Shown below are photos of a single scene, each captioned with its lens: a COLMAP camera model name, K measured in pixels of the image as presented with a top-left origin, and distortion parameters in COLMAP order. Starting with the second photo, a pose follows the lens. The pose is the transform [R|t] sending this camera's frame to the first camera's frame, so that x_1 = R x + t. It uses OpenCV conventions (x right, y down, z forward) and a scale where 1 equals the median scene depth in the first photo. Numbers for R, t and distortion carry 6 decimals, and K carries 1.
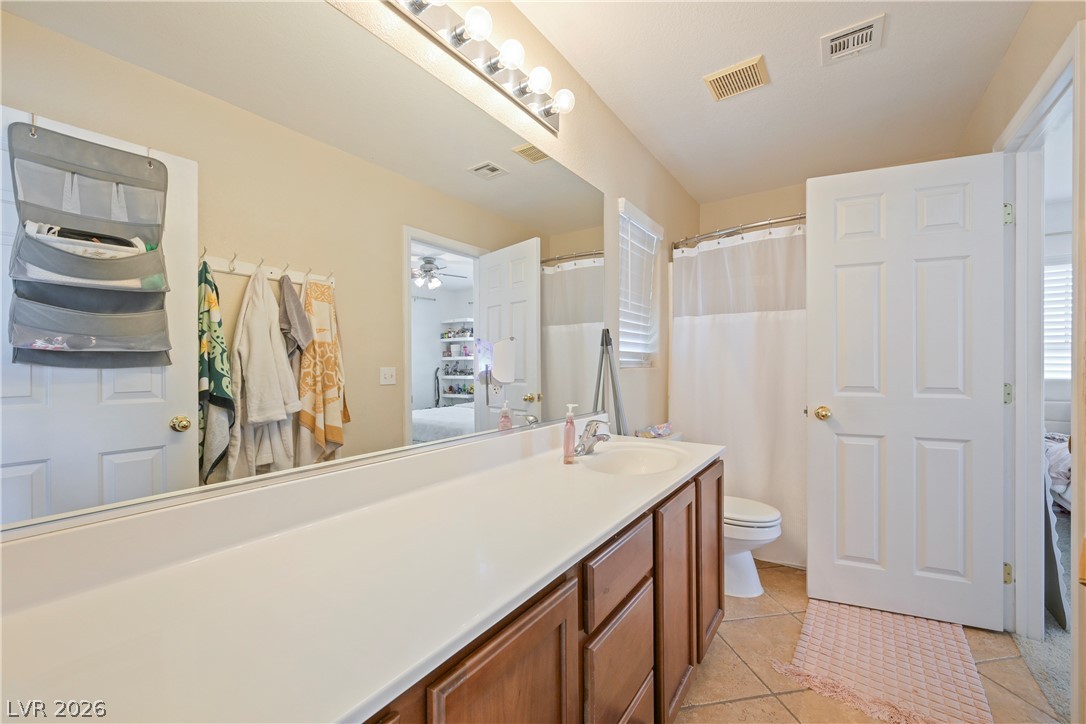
lens RADIAL K [[425.7, 0, 541.1], [0, 425.7, 361.7], [0, 0, 1]] dist [0.001663, 0.000356]
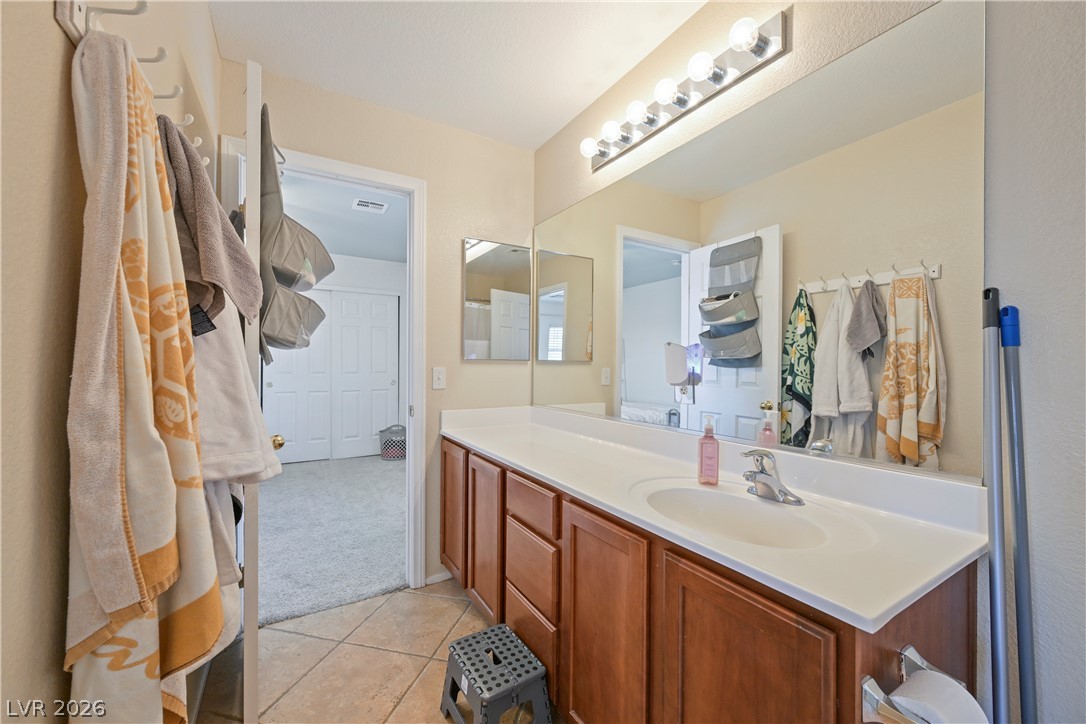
lens RADIAL K [[425.7, 0, 543.2], [0, 425.7, 364.1], [0, 0, 1]] dist [0.001663, 0.000356]
pose [[-0.411488, -0.007212, -0.911386, 0.764351], [-0.010816, 0.999937, -0.003029, 0.011639], [0.911351, 0.008611, -0.411540, 0.823563]]
